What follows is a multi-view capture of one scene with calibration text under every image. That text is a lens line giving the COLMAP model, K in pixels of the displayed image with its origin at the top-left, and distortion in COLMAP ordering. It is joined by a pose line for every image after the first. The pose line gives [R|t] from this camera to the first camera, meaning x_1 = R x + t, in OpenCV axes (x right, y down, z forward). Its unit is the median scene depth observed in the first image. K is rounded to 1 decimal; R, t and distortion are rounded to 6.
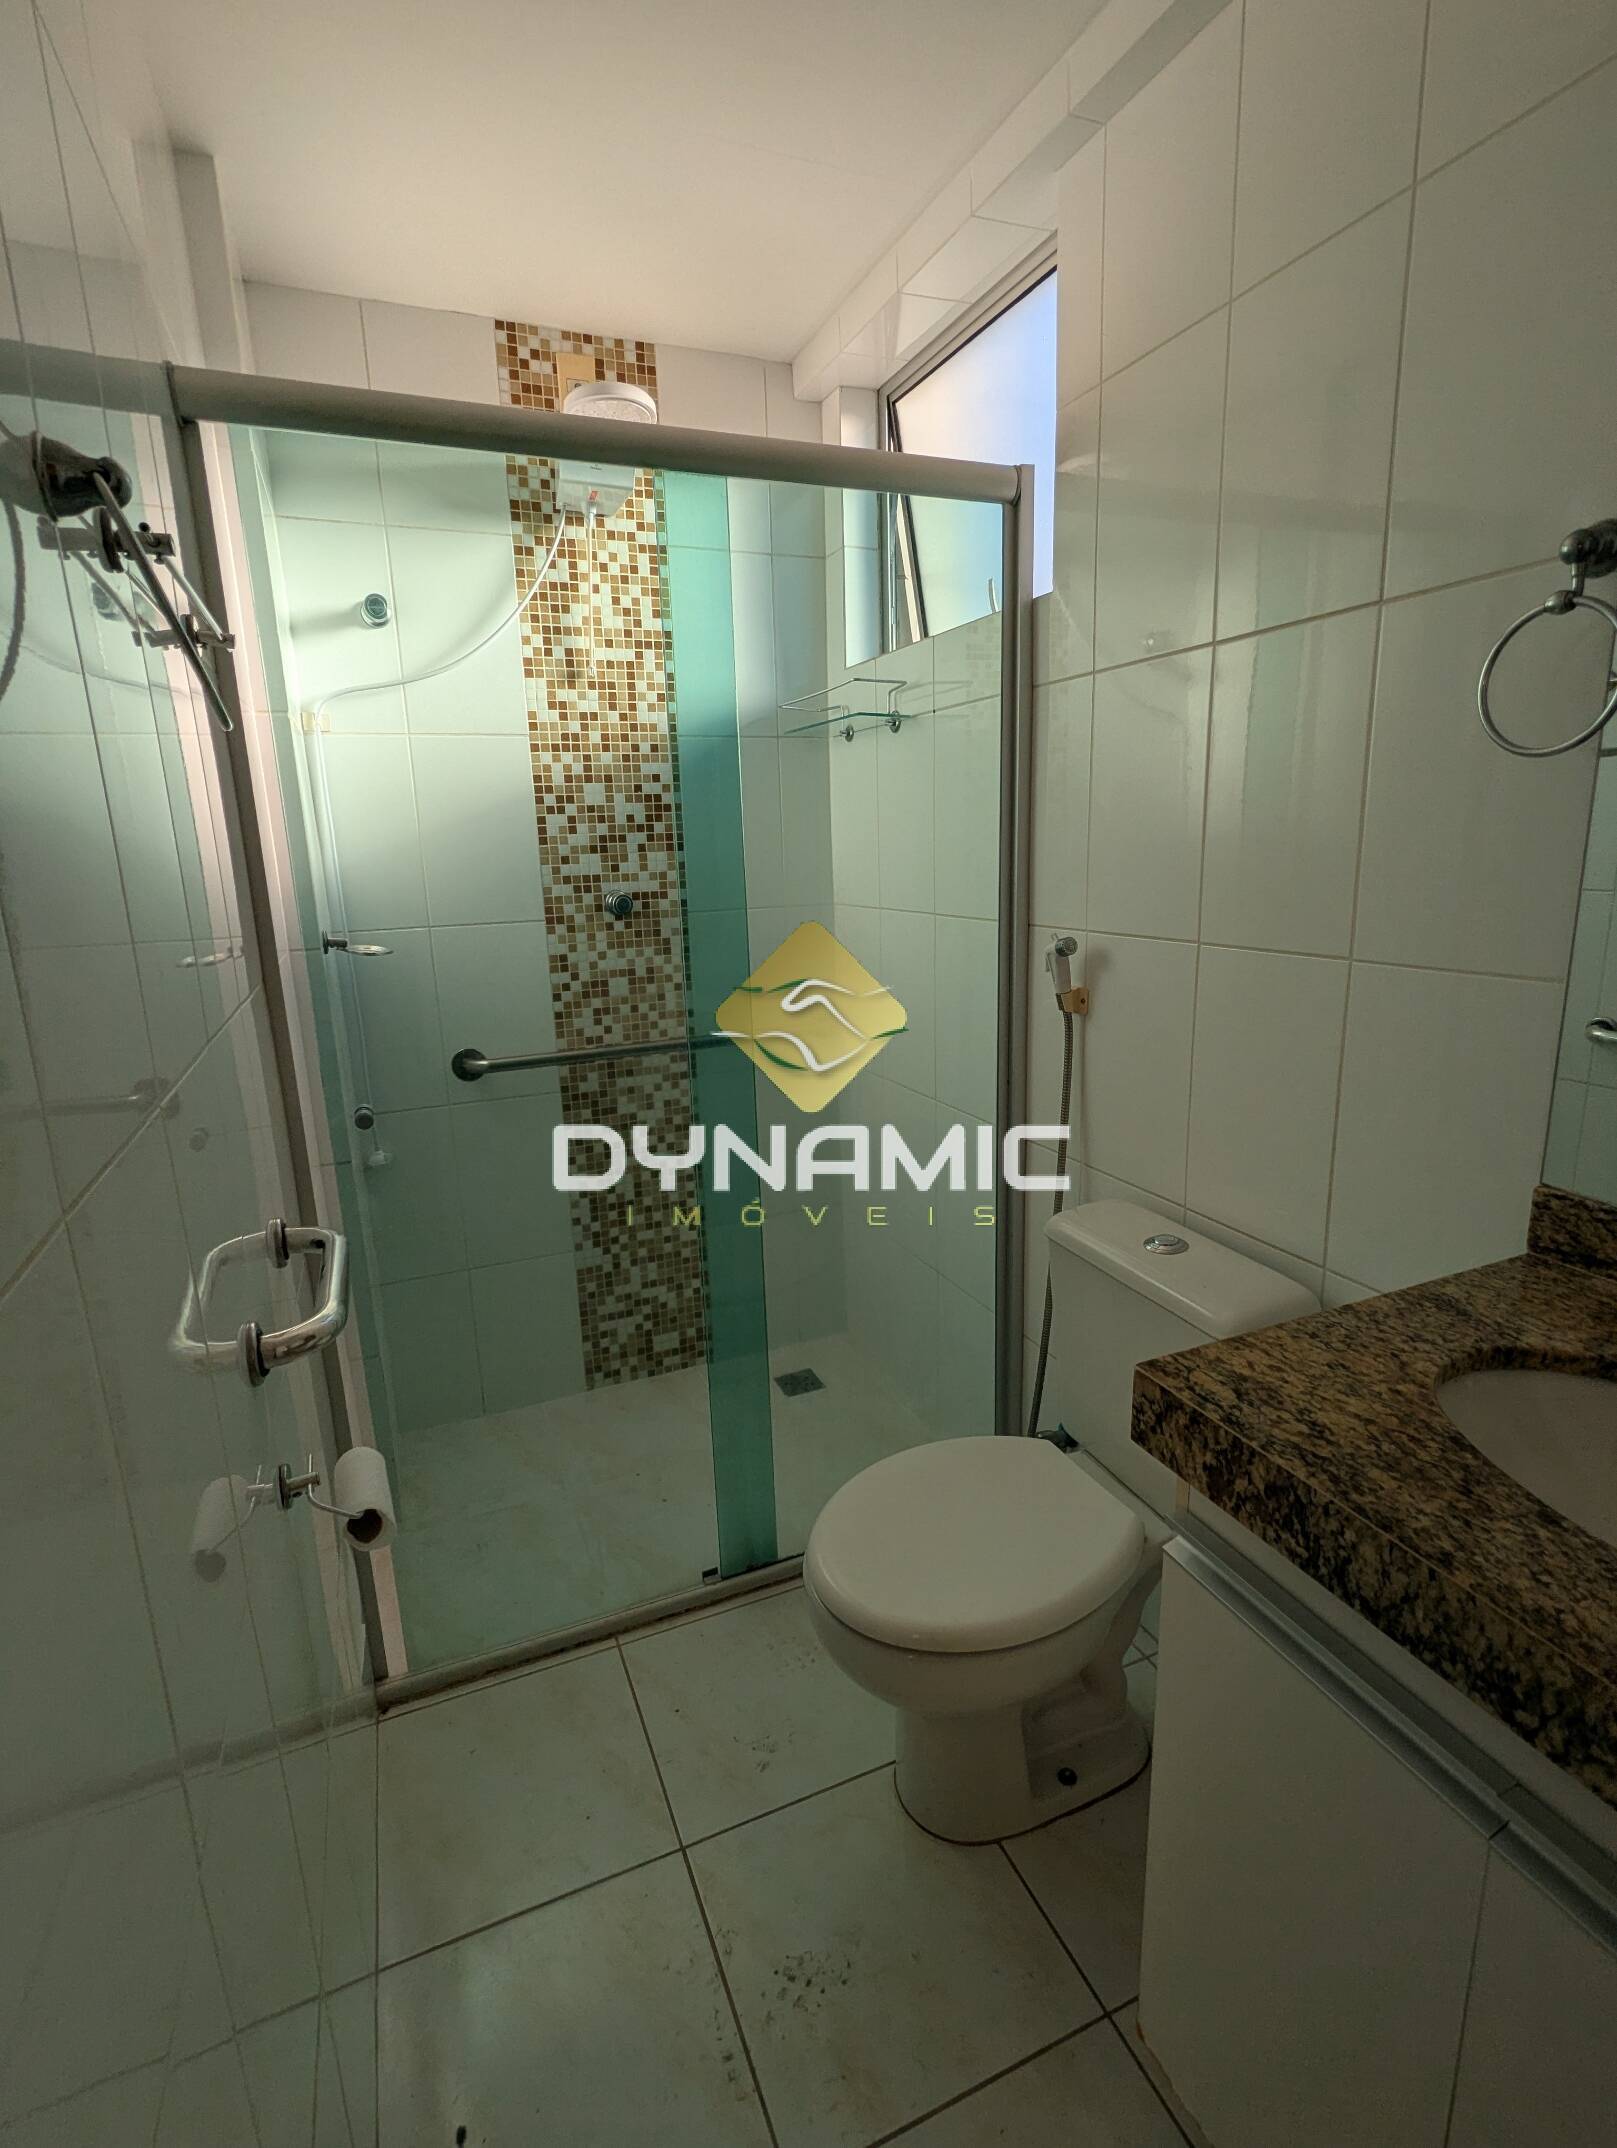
lens RADIAL K [[1017.1, 0, 812.8], [0, 1017.1, 1073.1], [0, 0, 1]] dist [-0.004157, 0.004807]
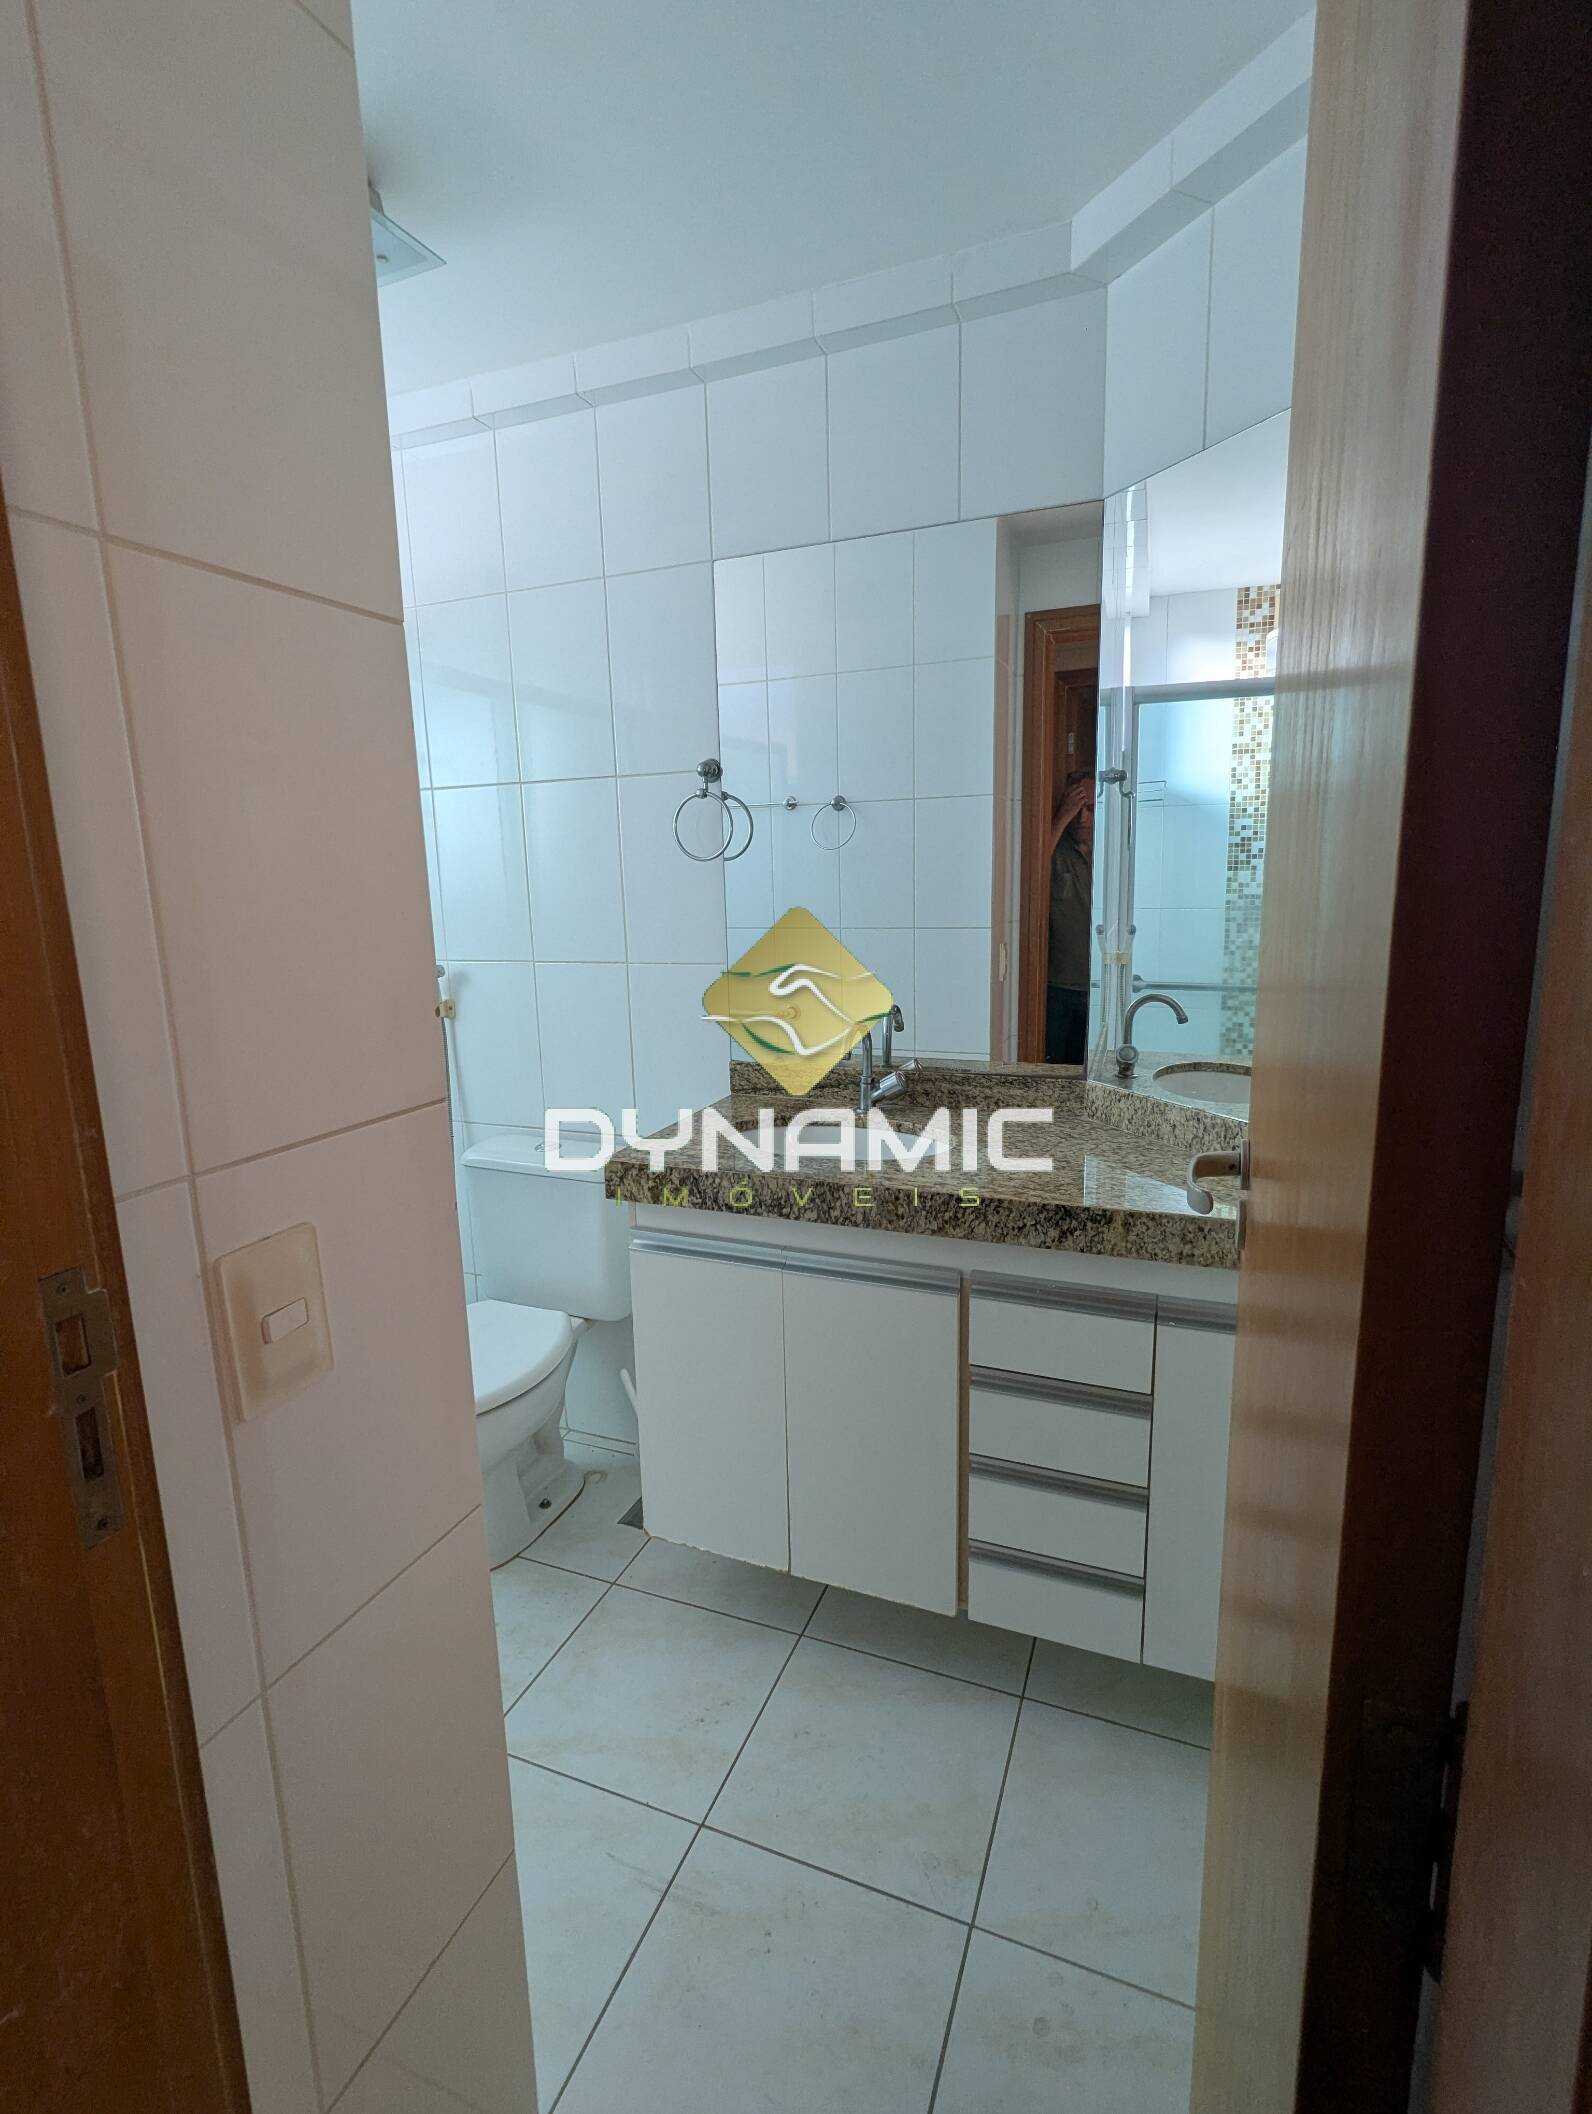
lens RADIAL K [[1001.0, 0, 795.1], [0, 1001.0, 1056.7], [0, 0, 1]] dist [-0.004157, 0.004807]
pose [[0.702473, -0.112249, 0.702803, -0.728205], [0.161815, 0.986812, -0.004130, 0.149295], [-0.693072, 0.116625, 0.711372, -0.636452]]
